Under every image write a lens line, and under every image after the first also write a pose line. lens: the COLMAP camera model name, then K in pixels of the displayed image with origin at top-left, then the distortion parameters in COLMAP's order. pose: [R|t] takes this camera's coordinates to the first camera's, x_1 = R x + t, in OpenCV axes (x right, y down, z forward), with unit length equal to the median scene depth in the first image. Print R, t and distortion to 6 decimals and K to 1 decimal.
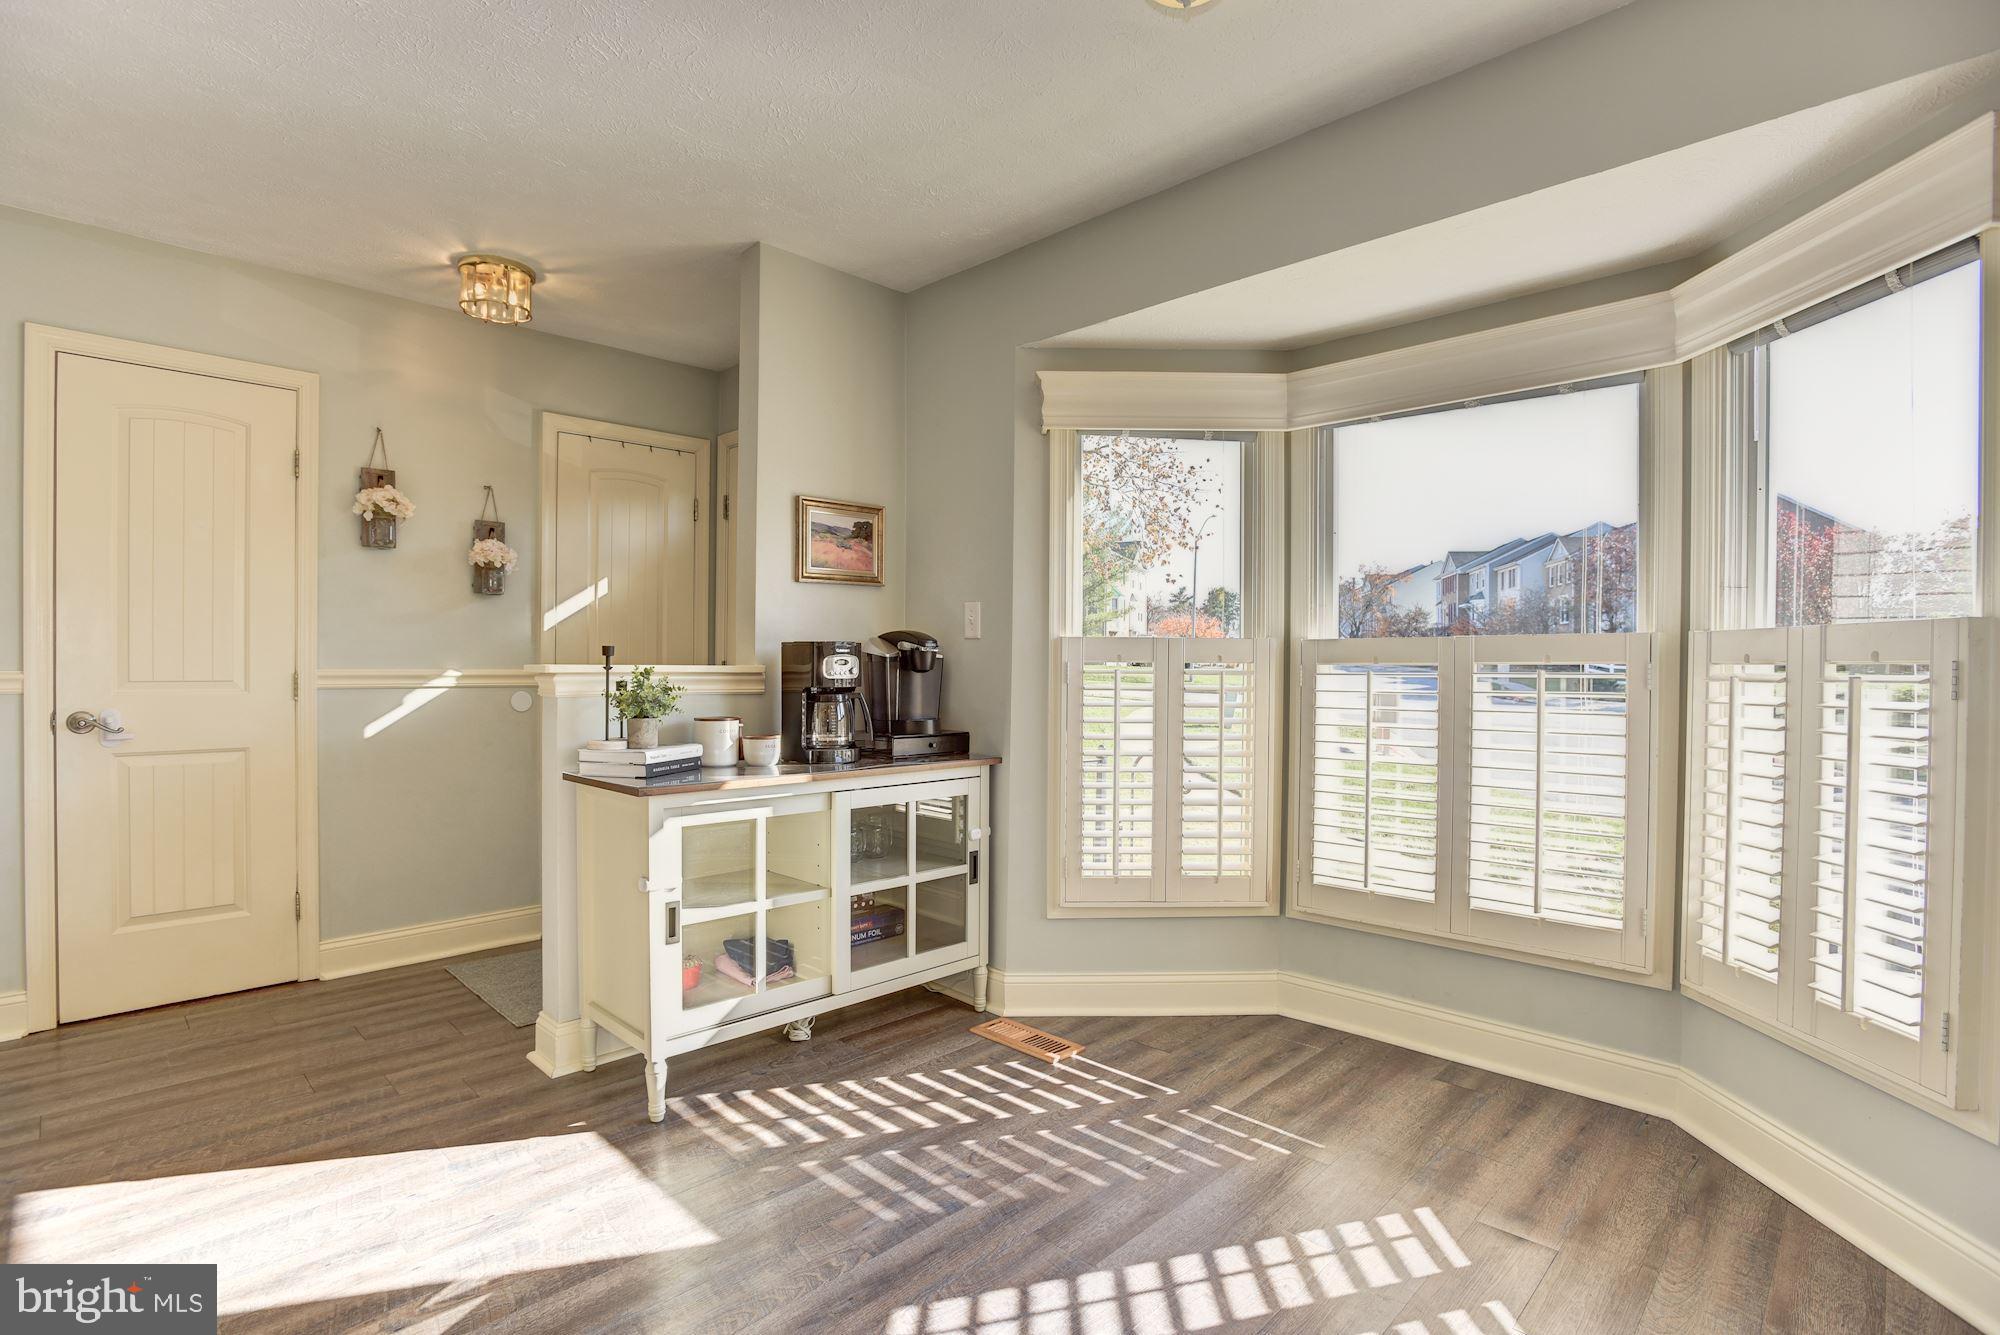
lens RADIAL K [[968.3, 0, 989.2], [0, 968.3, 670.0], [0, 0, 1]] dist [-0.043941, 0.000353]
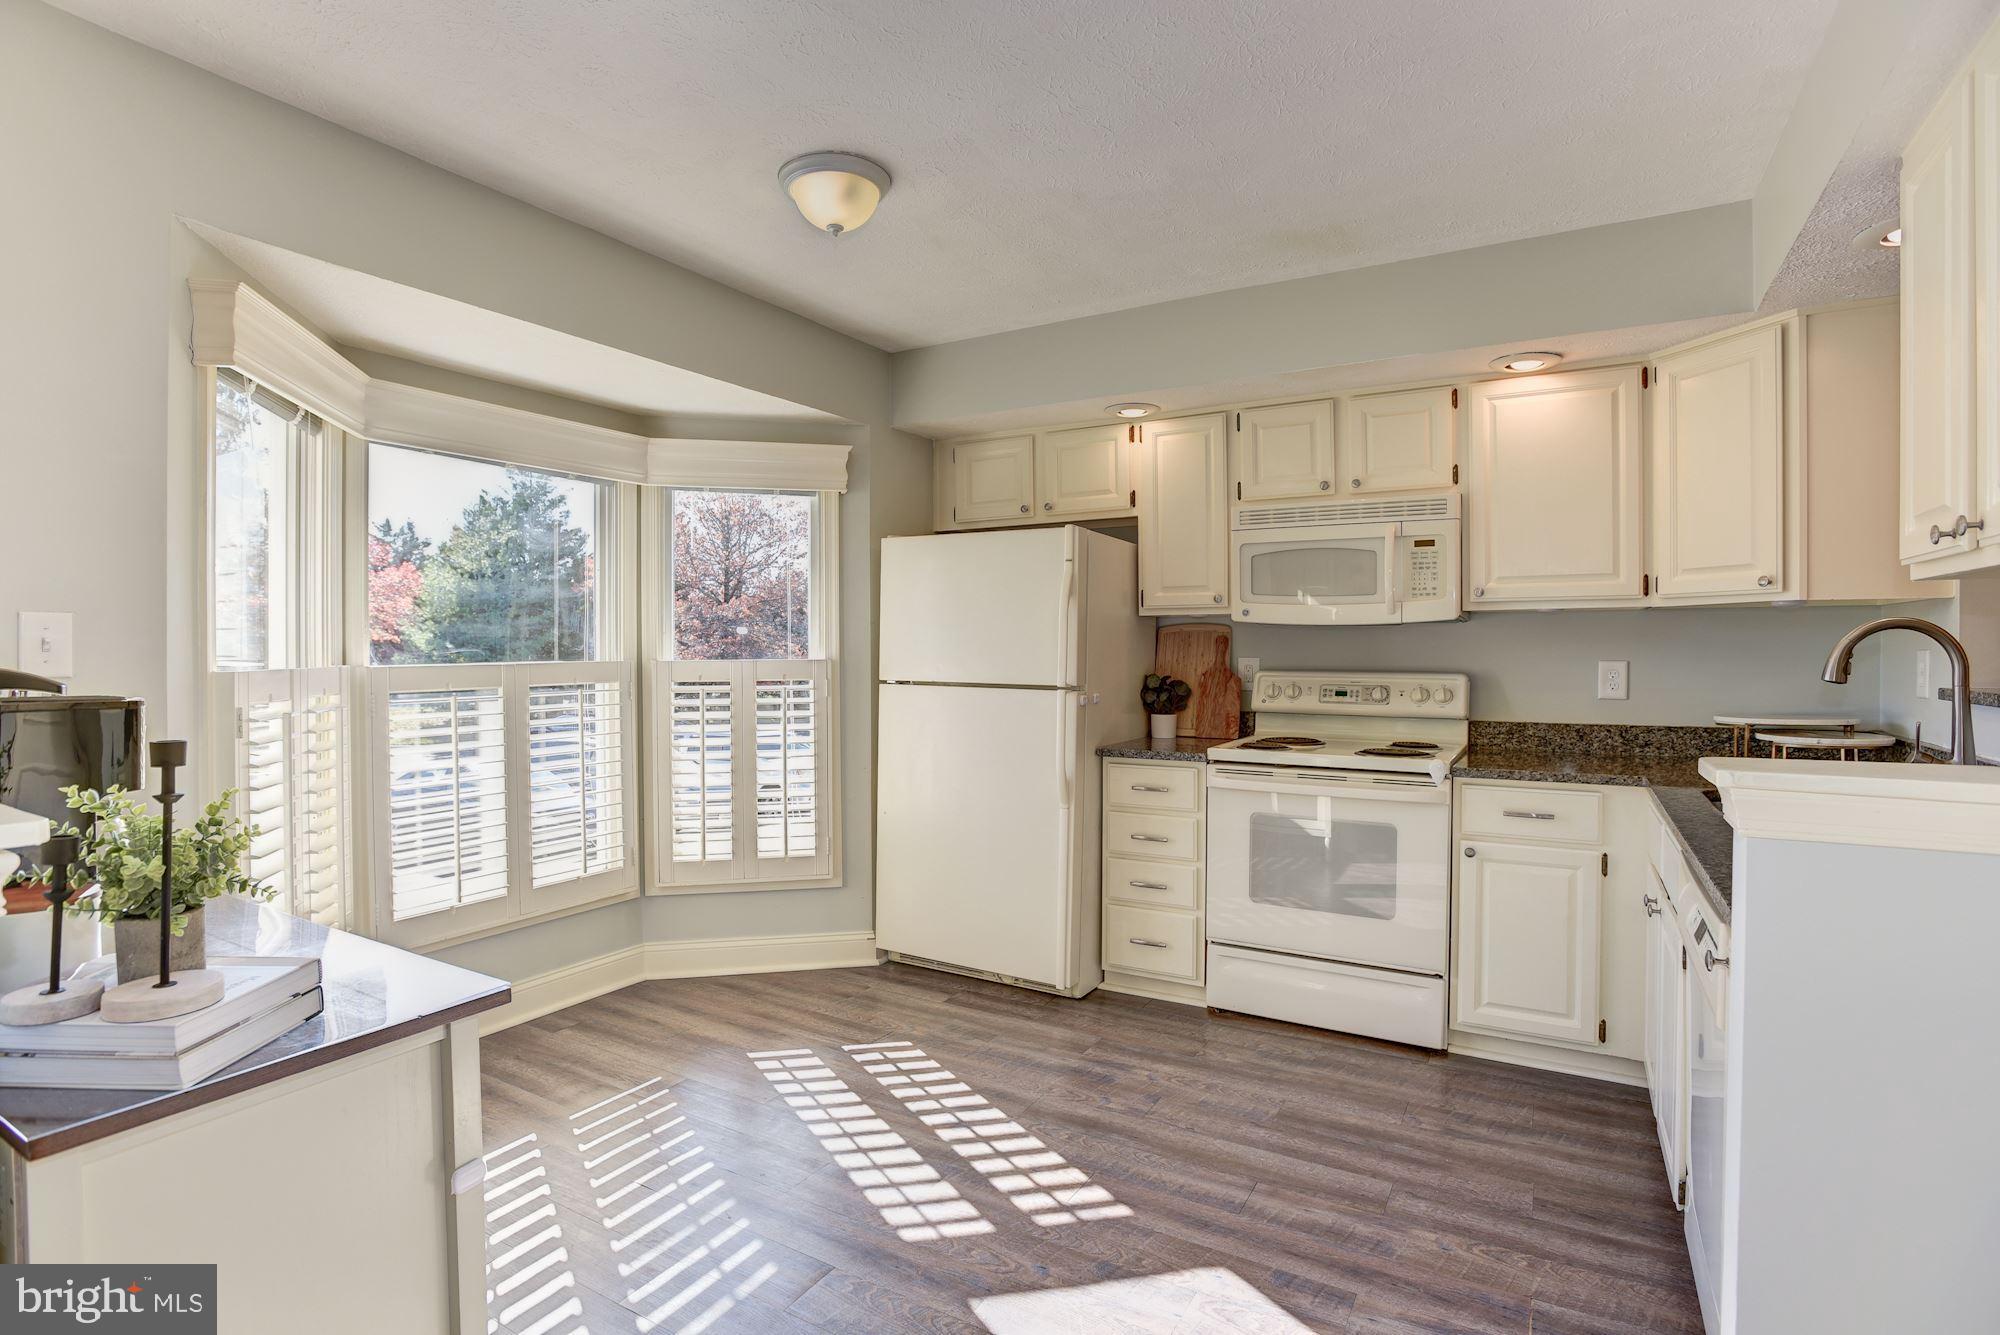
lens RADIAL K [[968.3, 0, 987.1], [0, 968.3, 659.9], [0, 0, 1]] dist [-0.043941, 0.000353]
pose [[-0.254554, -0.021115, 0.966828, -1.067206], [-0.009244, 0.999769, 0.019401, -0.094151], [-0.967014, -0.003999, -0.254691, 0.979683]]
